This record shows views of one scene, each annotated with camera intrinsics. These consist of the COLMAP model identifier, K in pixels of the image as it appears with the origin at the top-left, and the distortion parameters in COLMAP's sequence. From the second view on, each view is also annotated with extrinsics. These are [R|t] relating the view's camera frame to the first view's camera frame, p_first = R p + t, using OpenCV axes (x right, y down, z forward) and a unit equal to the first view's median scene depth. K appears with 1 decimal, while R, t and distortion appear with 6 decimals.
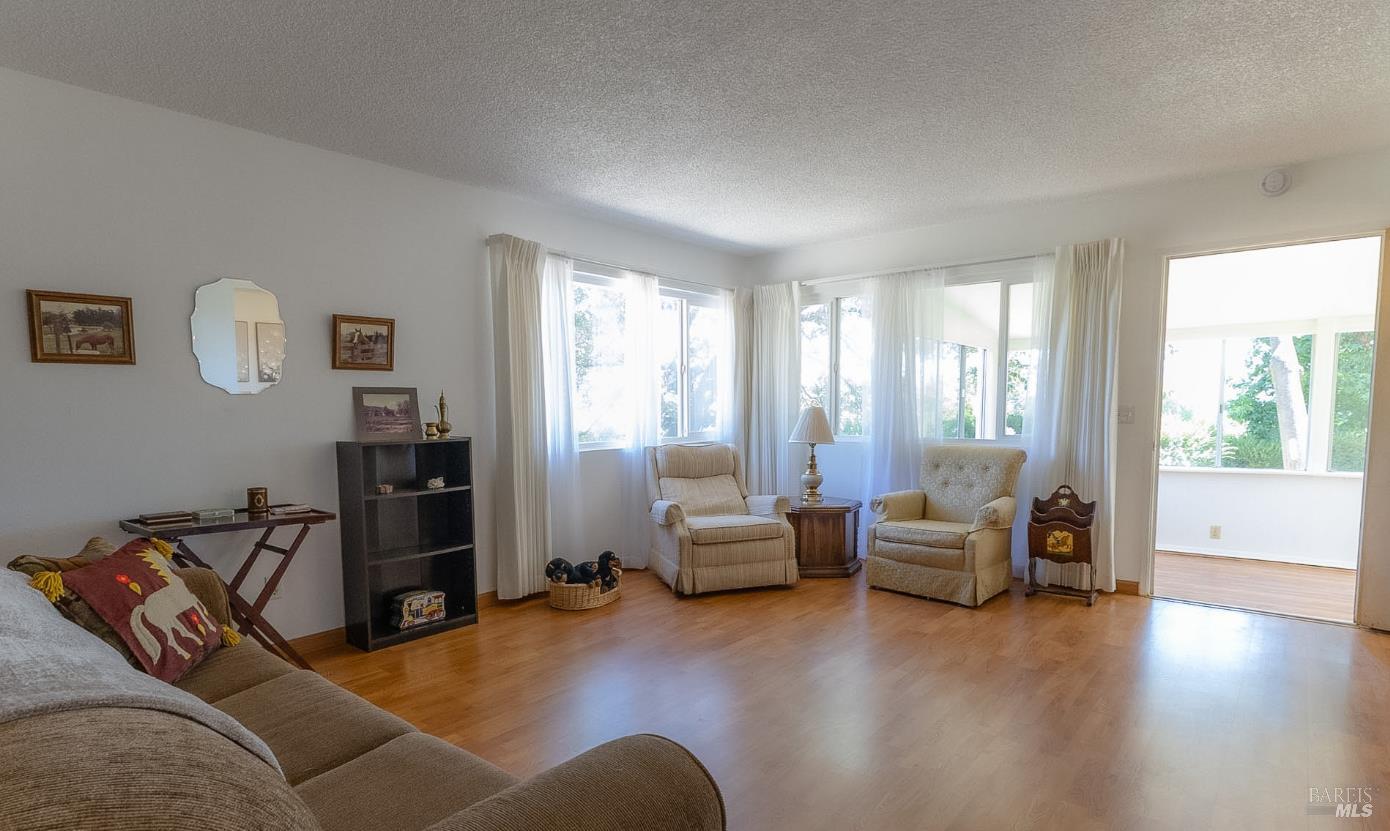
lens RADIAL K [[662.3, 0, 729.4], [0, 662.3, 454.6], [0, 0, 1]] dist [-0.000498, 0.000077]
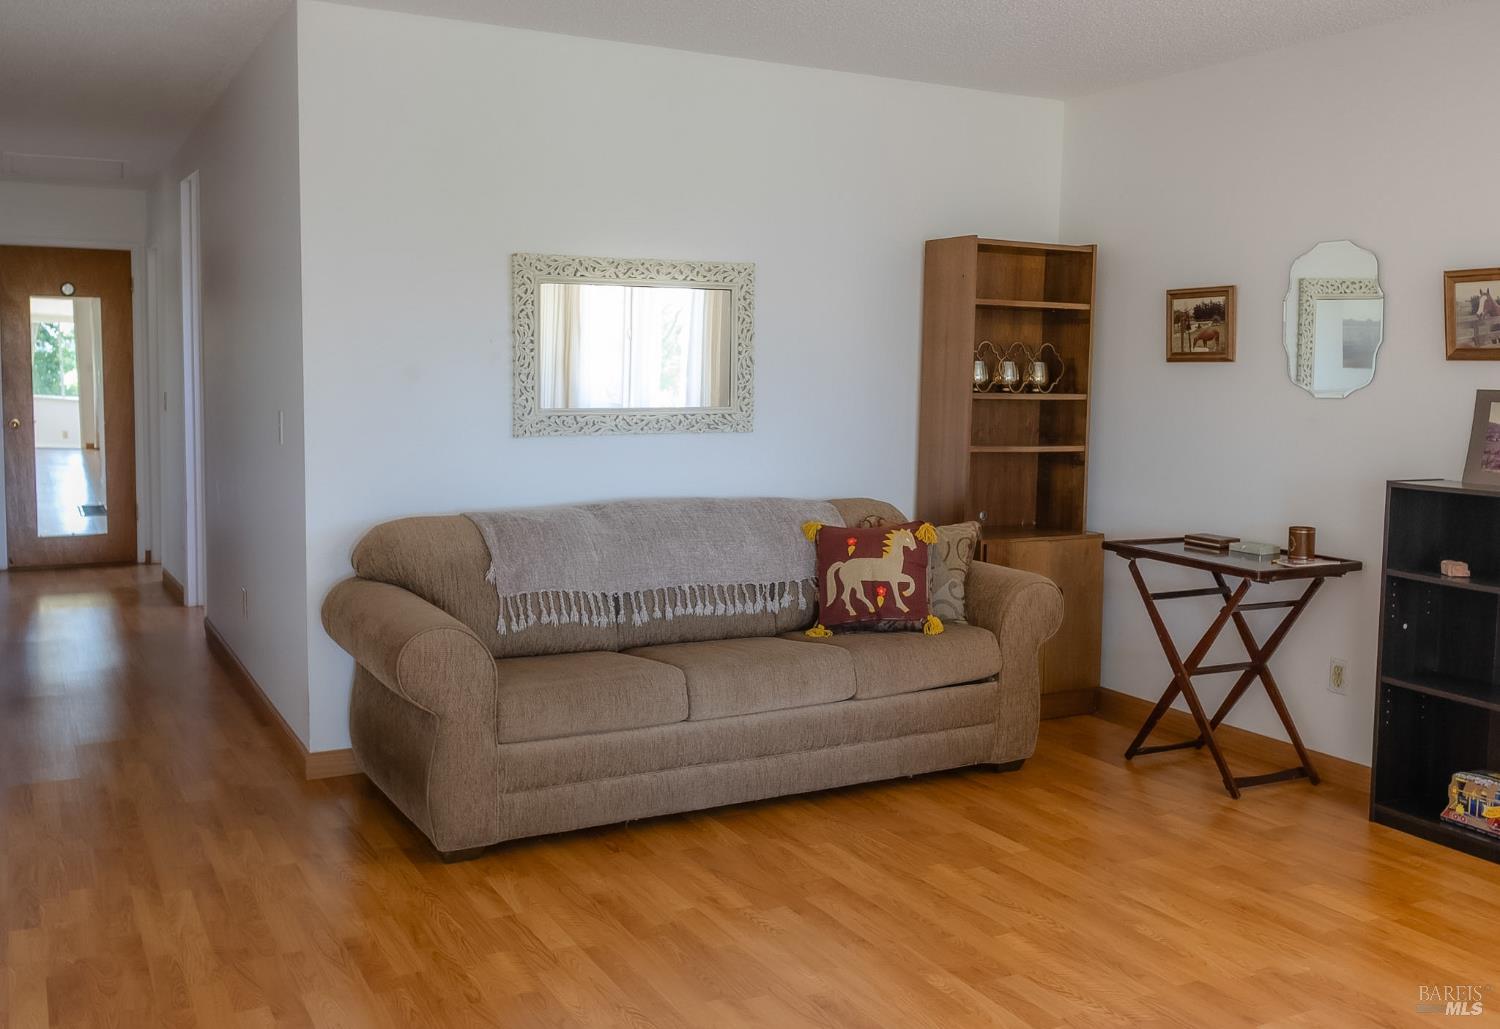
lens RADIAL K [[1365.3, 0, 726.2], [0, 1365.3, 471.5], [0, 0, 1]] dist [-0.006267, 0.000000]
pose [[-0.375576, 0.076156, -0.923657, 0.623659], [-0.083067, 0.989841, 0.115390, -0.089907], [0.923061, 0.120063, -0.365435, 0.657150]]
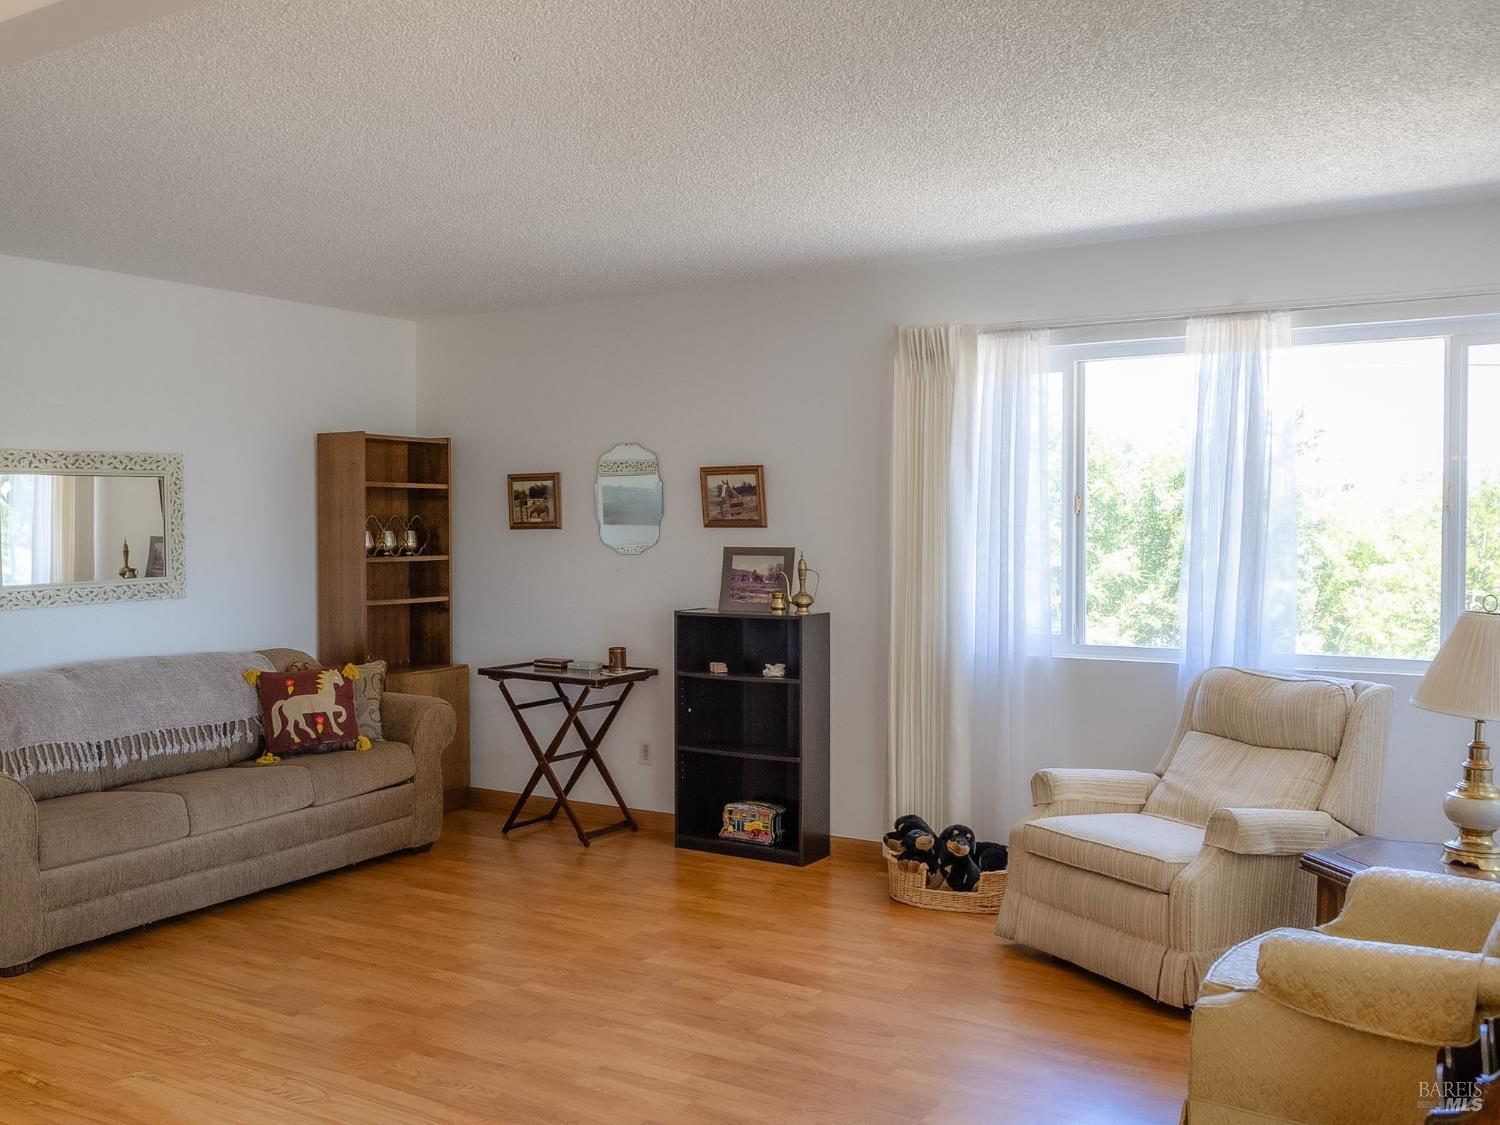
lens RADIAL K [[1414.3, 0, 747.2], [0, 1414.3, 561.4], [0, 0, 1]] dist [0.023369, 0.000000]
pose [[0.171346, 0.041721, -0.984327, 0.998048], [-0.077345, 0.996589, 0.028777, -0.109402], [0.982170, 0.071202, 0.173988, 0.555651]]
